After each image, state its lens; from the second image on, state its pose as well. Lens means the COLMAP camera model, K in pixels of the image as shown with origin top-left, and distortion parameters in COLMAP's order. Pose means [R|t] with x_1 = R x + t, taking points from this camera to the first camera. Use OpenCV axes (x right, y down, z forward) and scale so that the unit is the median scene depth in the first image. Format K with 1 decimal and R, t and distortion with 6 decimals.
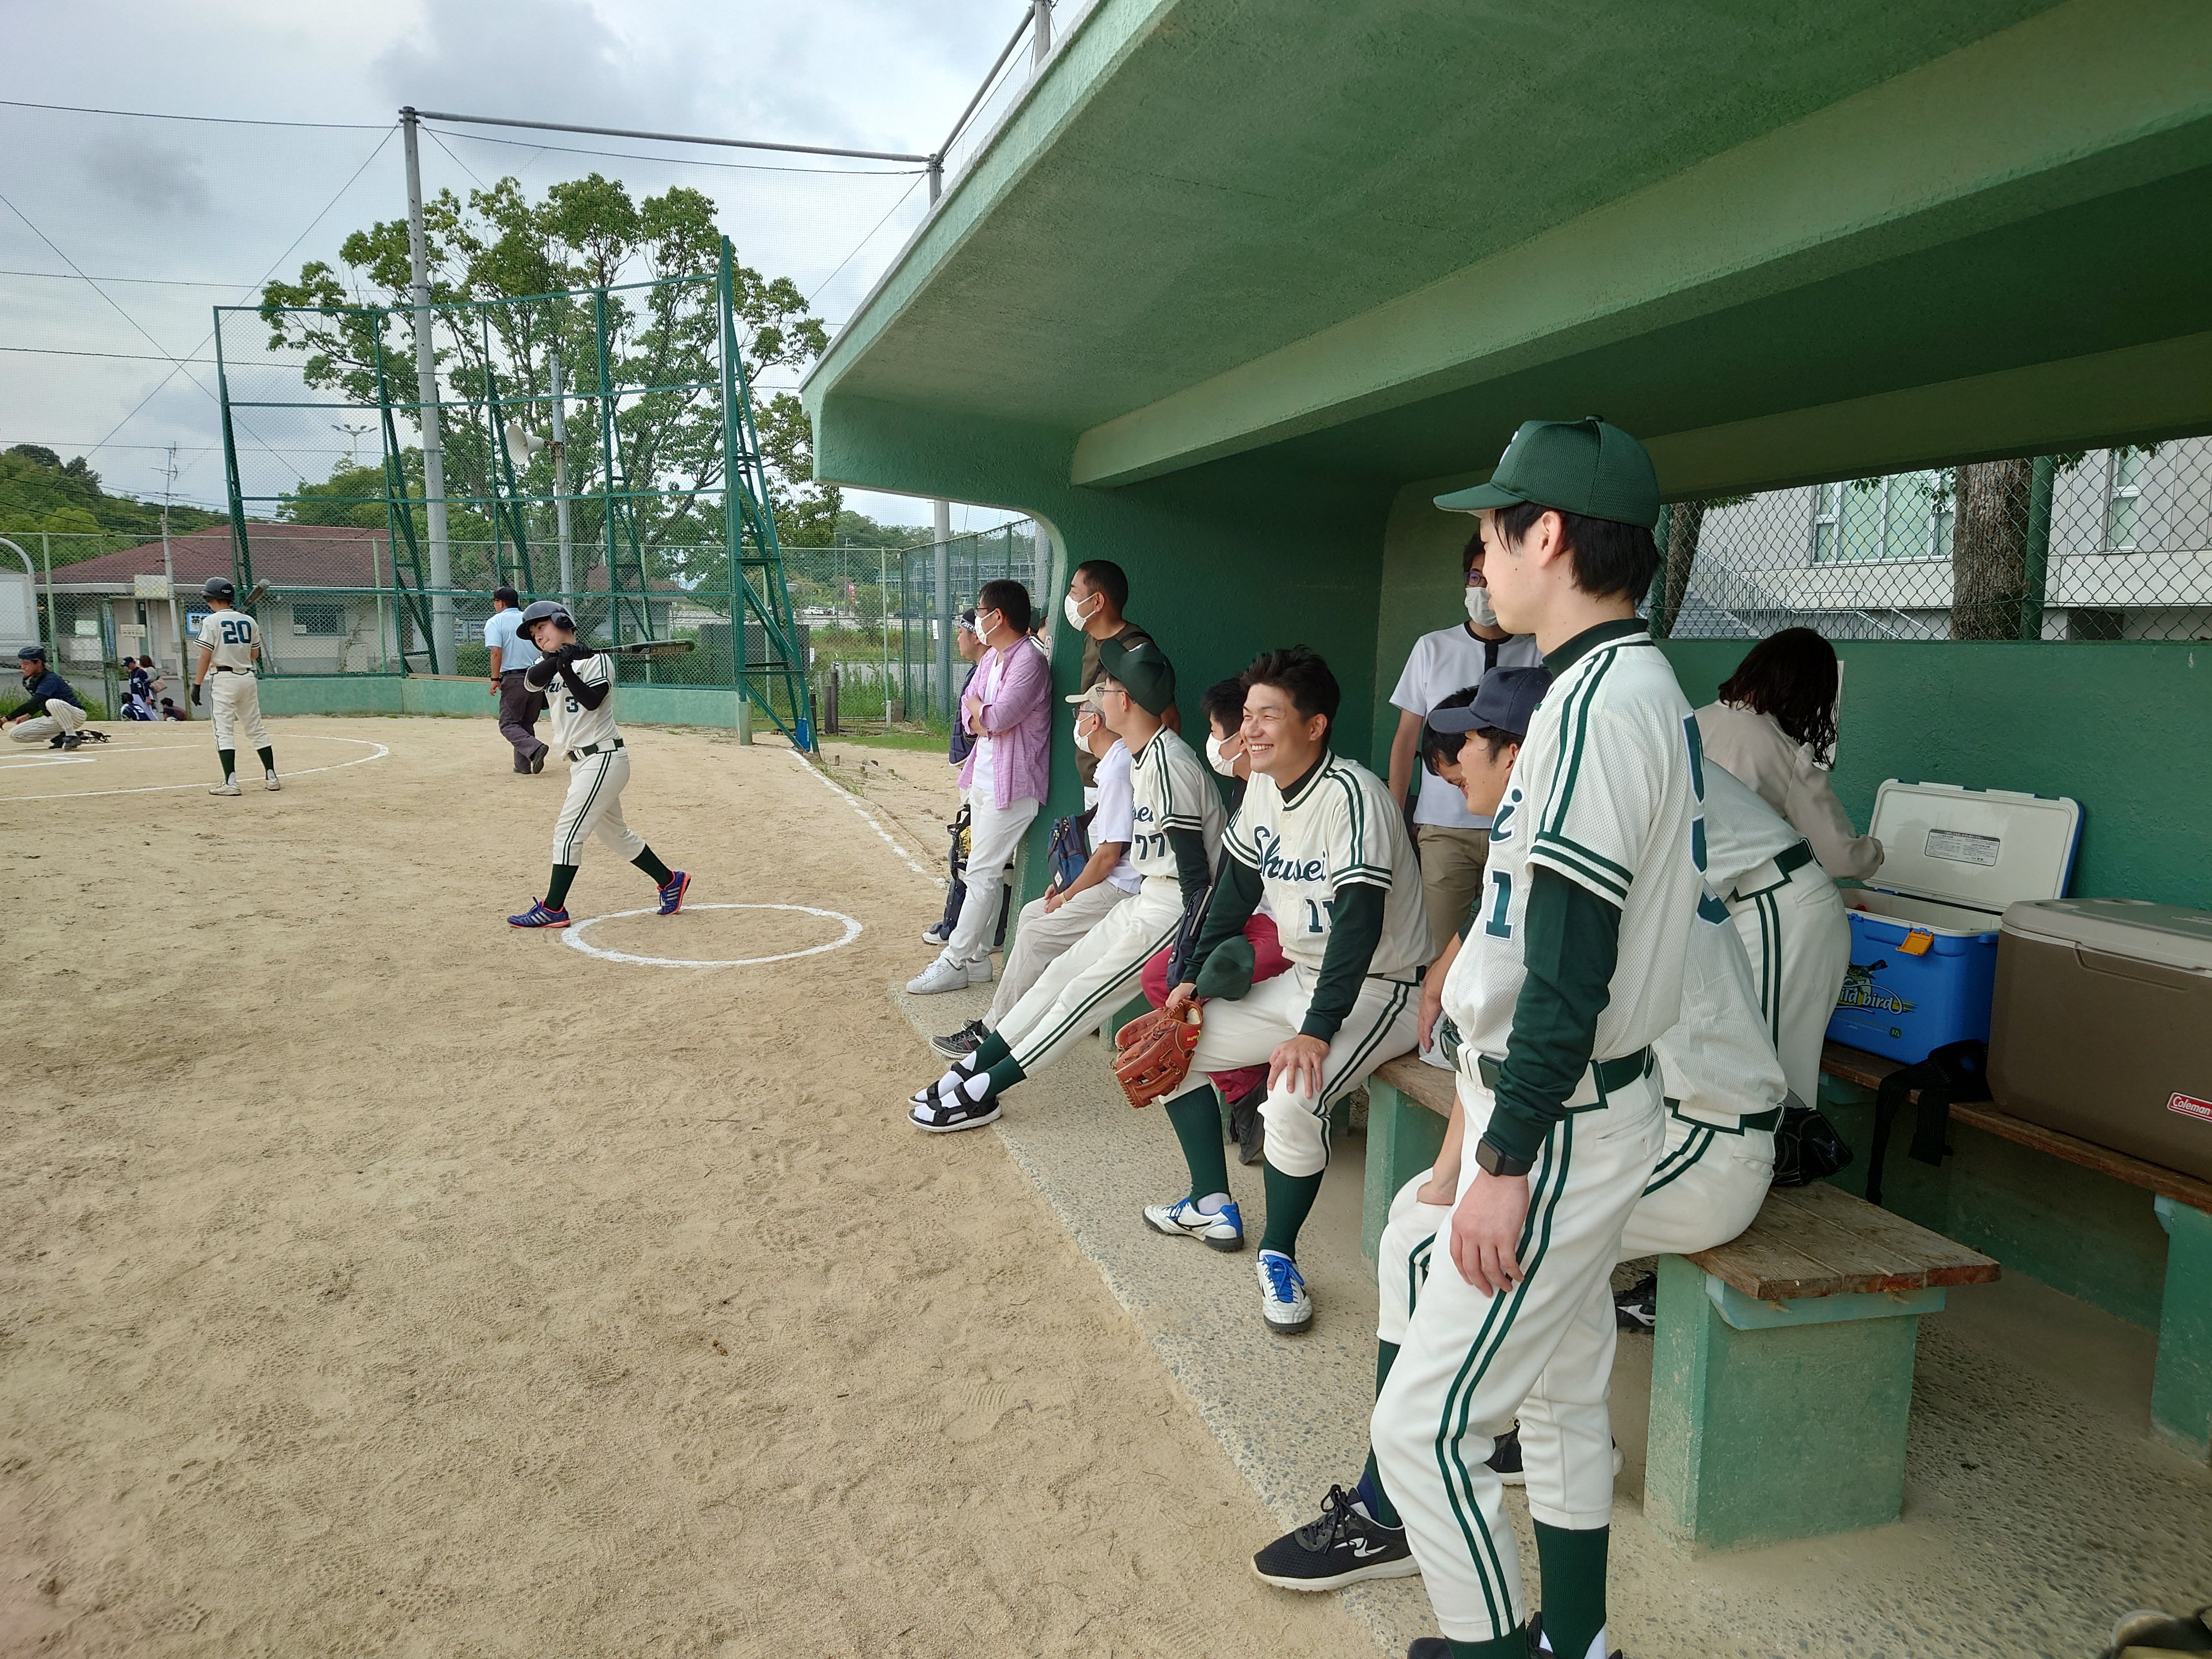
lens RADIAL K [[1508.9, 0, 1109.3], [0, 1508.9, 826.6], [0, 0, 1]] dist [0.077285, -0.085098]
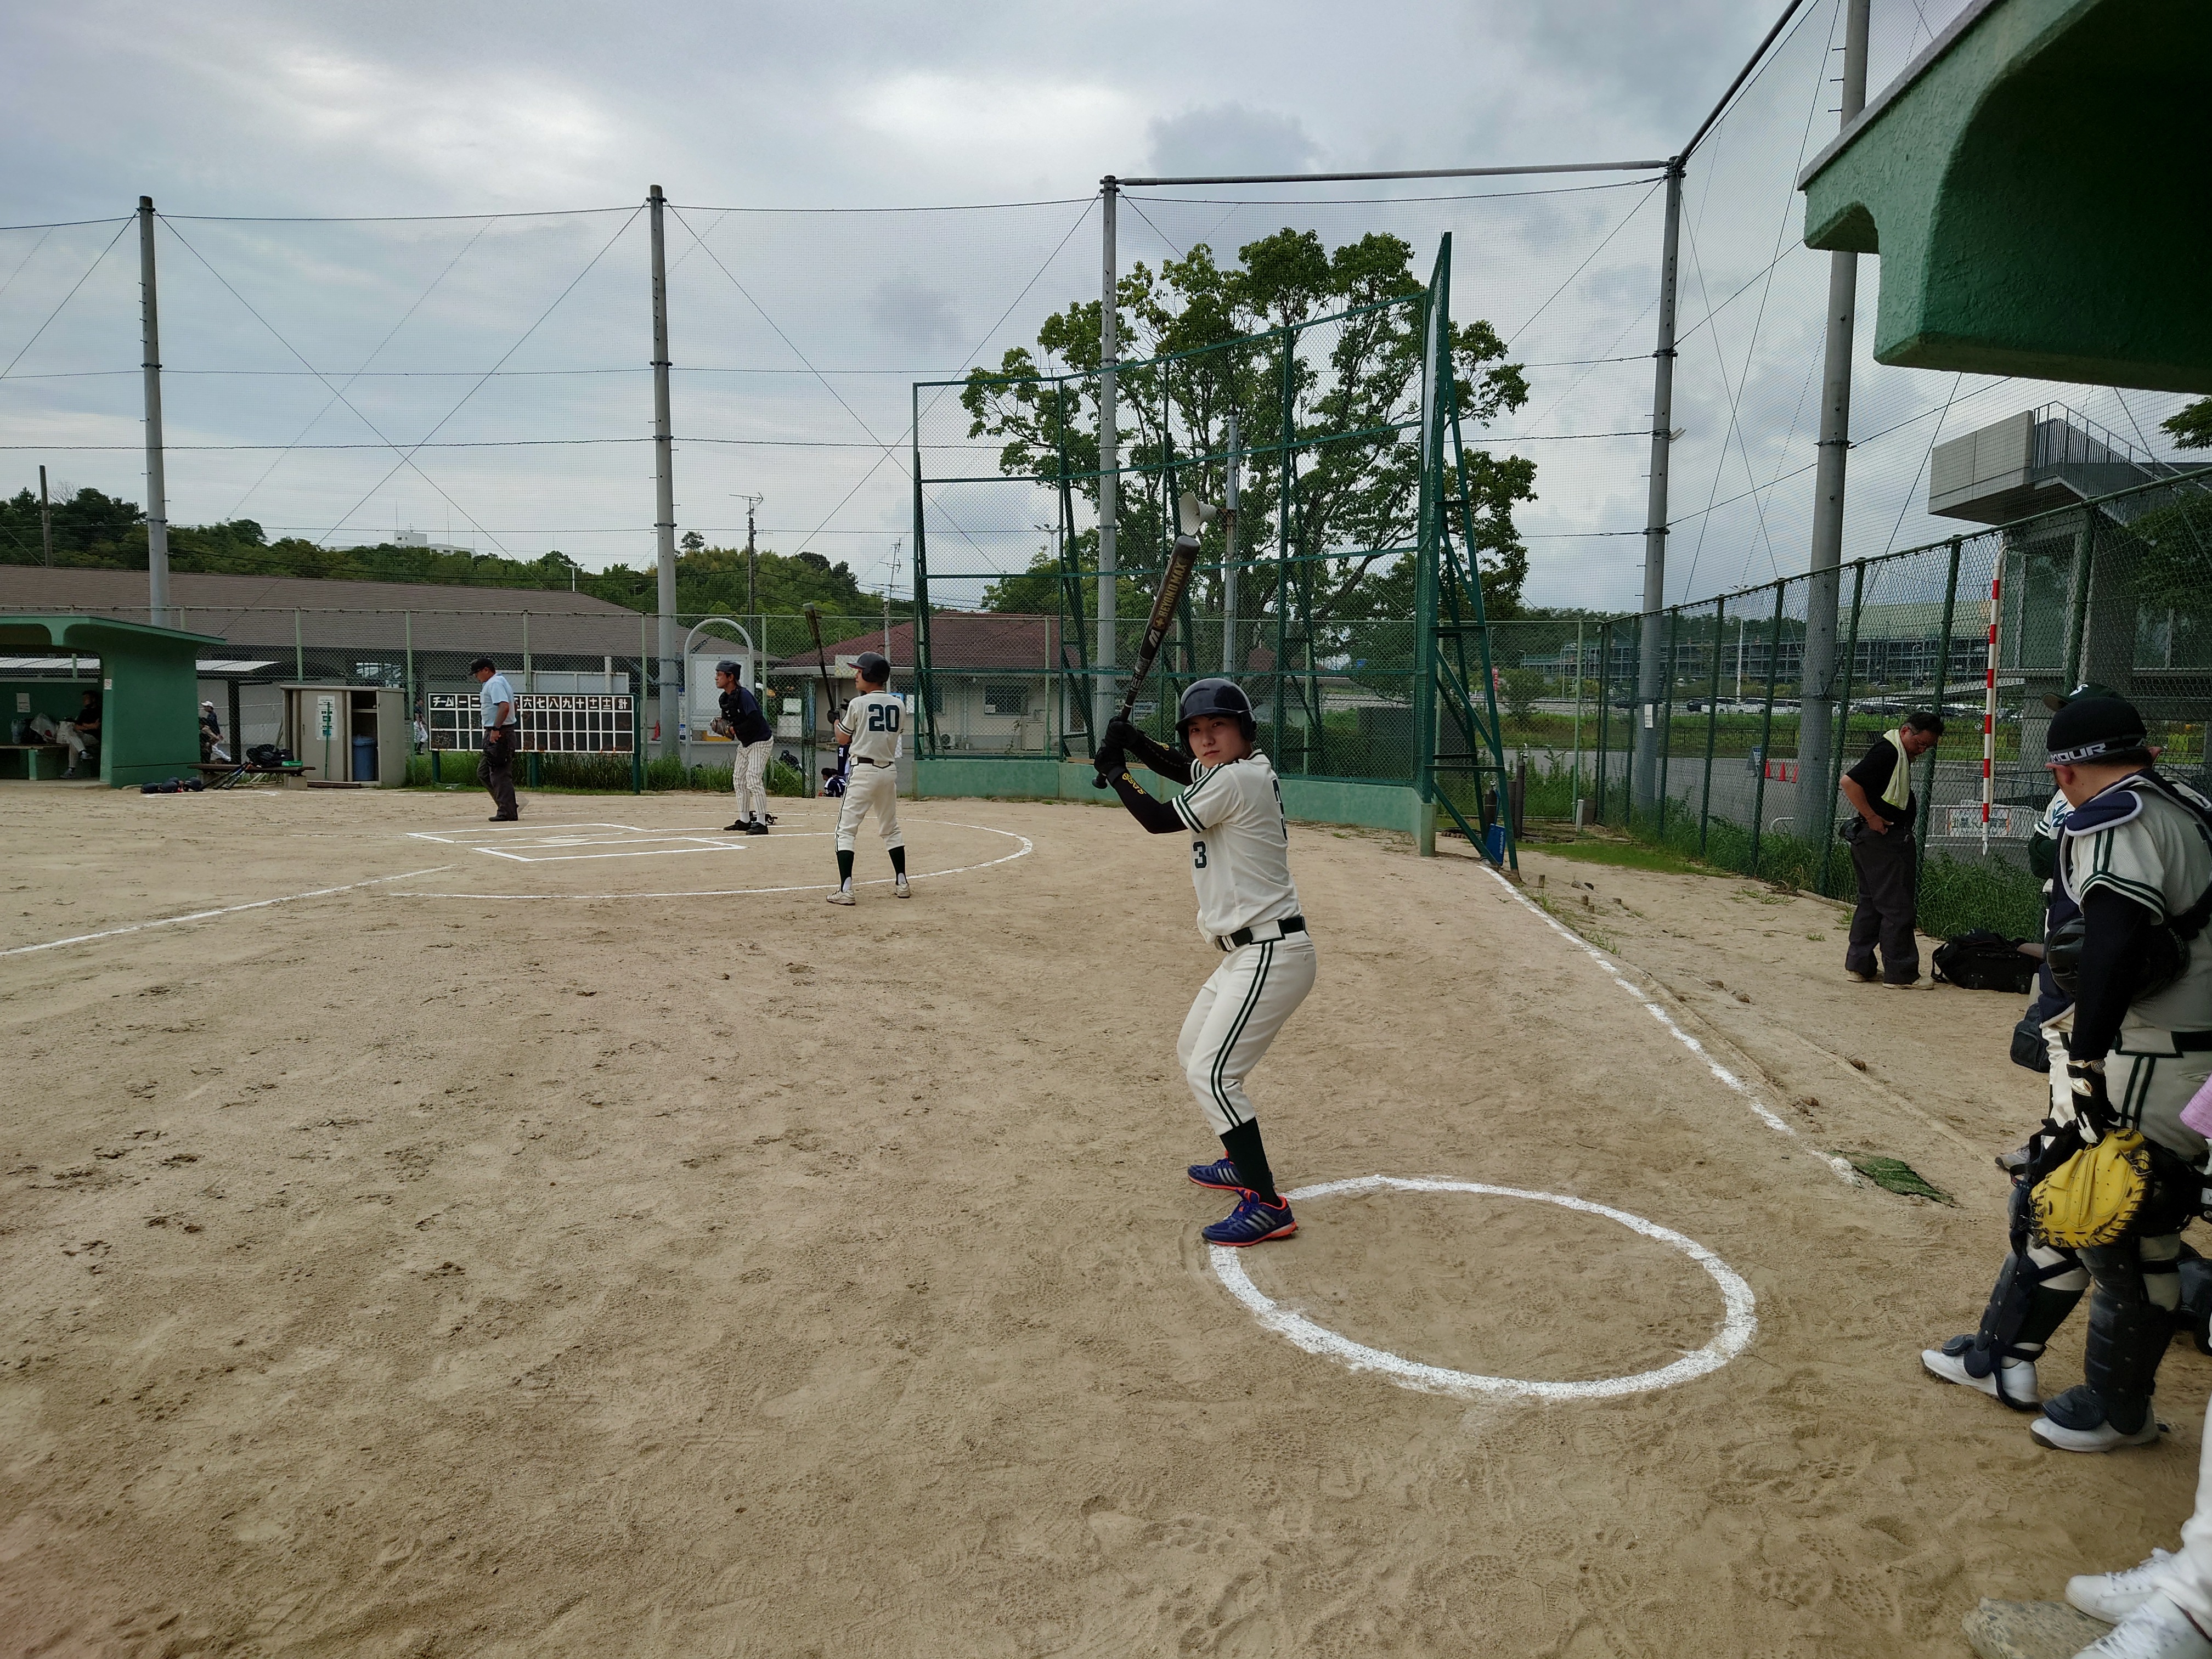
lens RADIAL K [[1508.9, 0, 1109.3], [0, 1508.9, 826.6], [0, 0, 1]] dist [0.077285, -0.085098]
pose [[0.916312, 0.043462, -0.398101, -0.047713], [-0.064935, 0.997063, -0.040609, -0.016551], [0.395166, 0.063061, 0.916442, 0.123908]]
